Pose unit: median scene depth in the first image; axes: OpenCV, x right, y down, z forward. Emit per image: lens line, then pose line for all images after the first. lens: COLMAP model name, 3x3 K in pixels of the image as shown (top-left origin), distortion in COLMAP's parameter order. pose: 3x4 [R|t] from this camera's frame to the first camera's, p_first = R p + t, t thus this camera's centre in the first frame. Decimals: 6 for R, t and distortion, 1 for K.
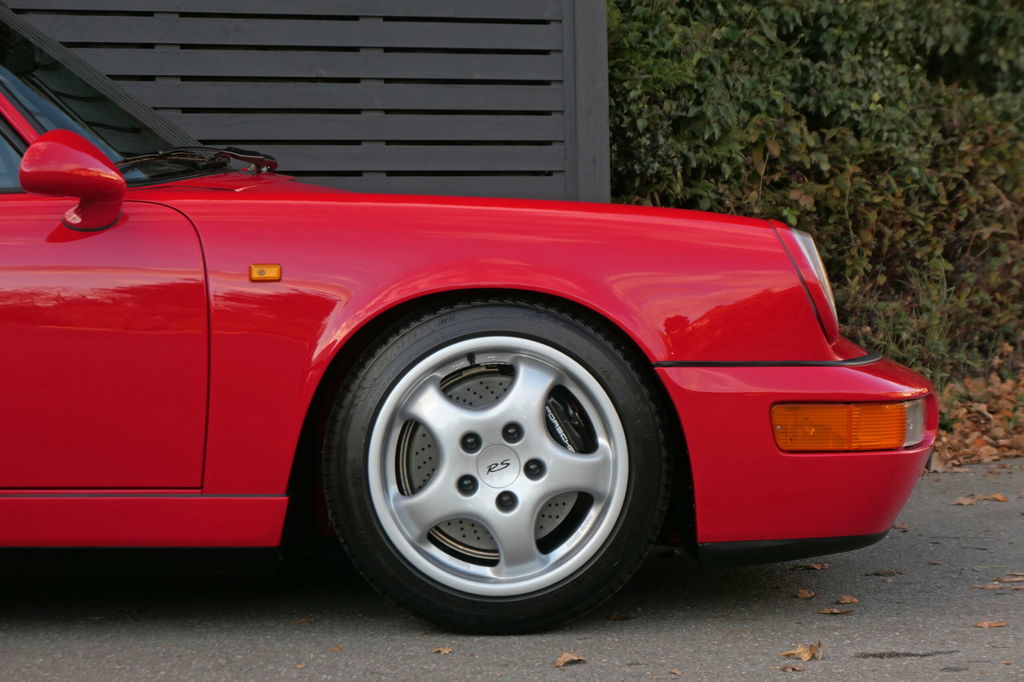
lens RADIAL K [[2841.8, 0, 512.0], [0, 2841.8, 341.0], [0, 0, 1]] dist [-0.052636, -1.538261]
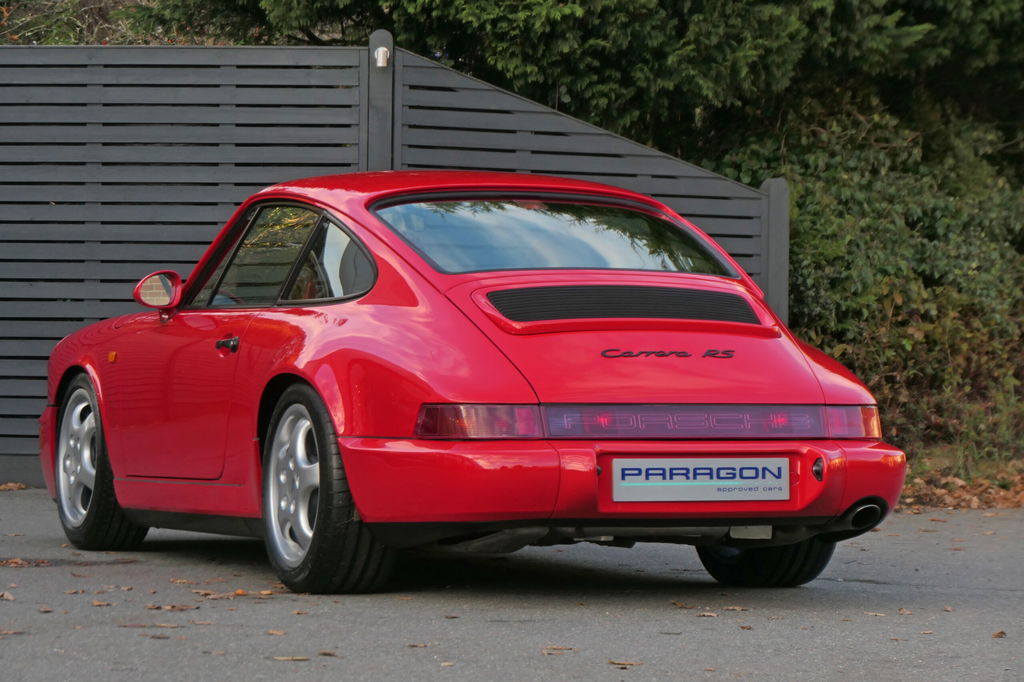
lens RADIAL K [[4107.1, 0, 512.0], [0, 4107.1, 341.0], [0, 0, 1]] dist [-0.067976, -7.551233]
pose [[0.998665, 0.034401, -0.038543, -0.027378], [-0.036023, 0.998458, -0.042232, 0.052570], [0.037031, 0.043565, 0.998364, -1.158458]]
